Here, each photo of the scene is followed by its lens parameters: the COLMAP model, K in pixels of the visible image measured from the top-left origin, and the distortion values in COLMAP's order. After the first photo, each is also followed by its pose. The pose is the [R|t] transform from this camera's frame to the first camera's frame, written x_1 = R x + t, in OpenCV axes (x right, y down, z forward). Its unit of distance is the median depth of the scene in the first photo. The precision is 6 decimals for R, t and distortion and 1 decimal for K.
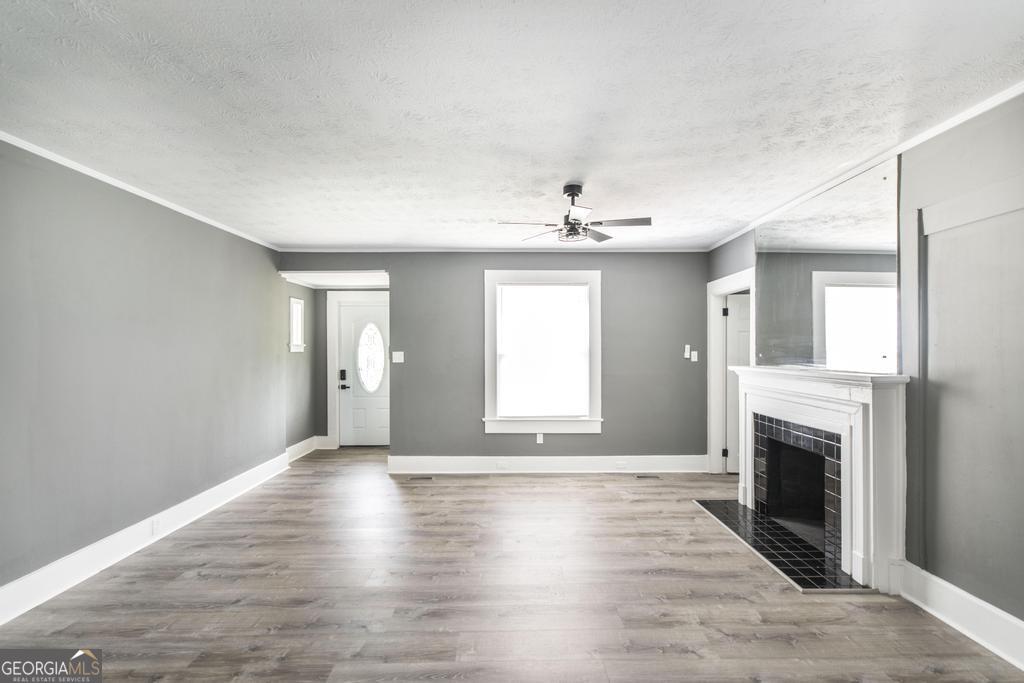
lens RADIAL K [[448.2, 0, 517.6], [0, 448.2, 348.4], [0, 0, 1]] dist [0.000376, 0.000015]
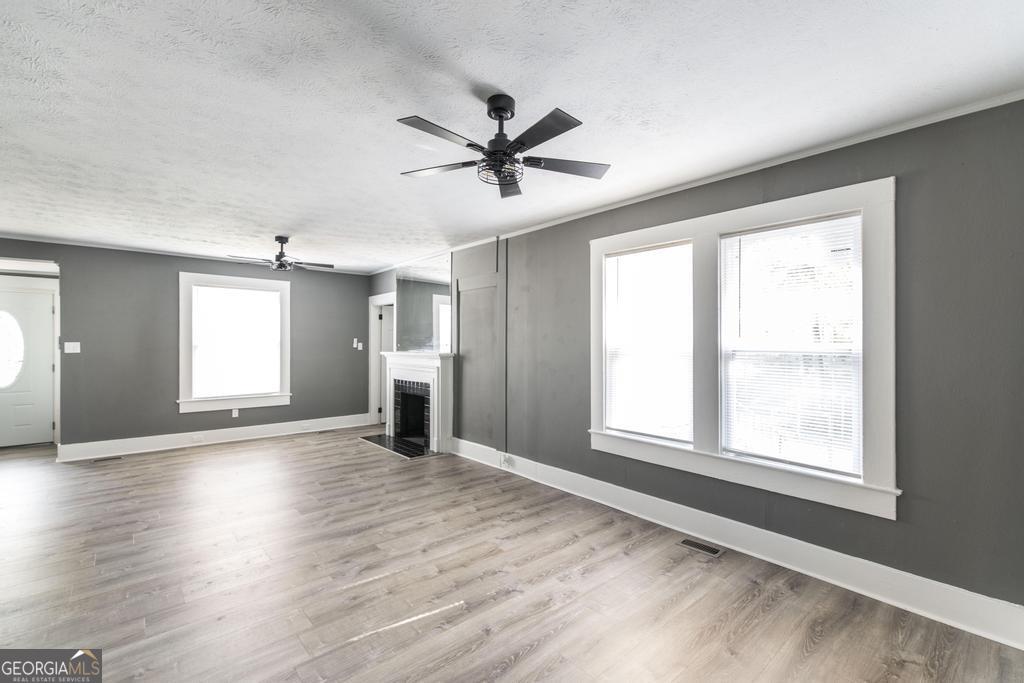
lens RADIAL K [[442.3, 0, 522.7], [0, 442.3, 343.5], [0, 0, 1]] dist [0.000643, 0.000317]
pose [[0.751735, 0.002621, 0.659461, -0.219682], [-0.004971, 0.999986, 0.001692, 0.004725], [-0.659447, -0.004550, 0.751737, -0.602899]]
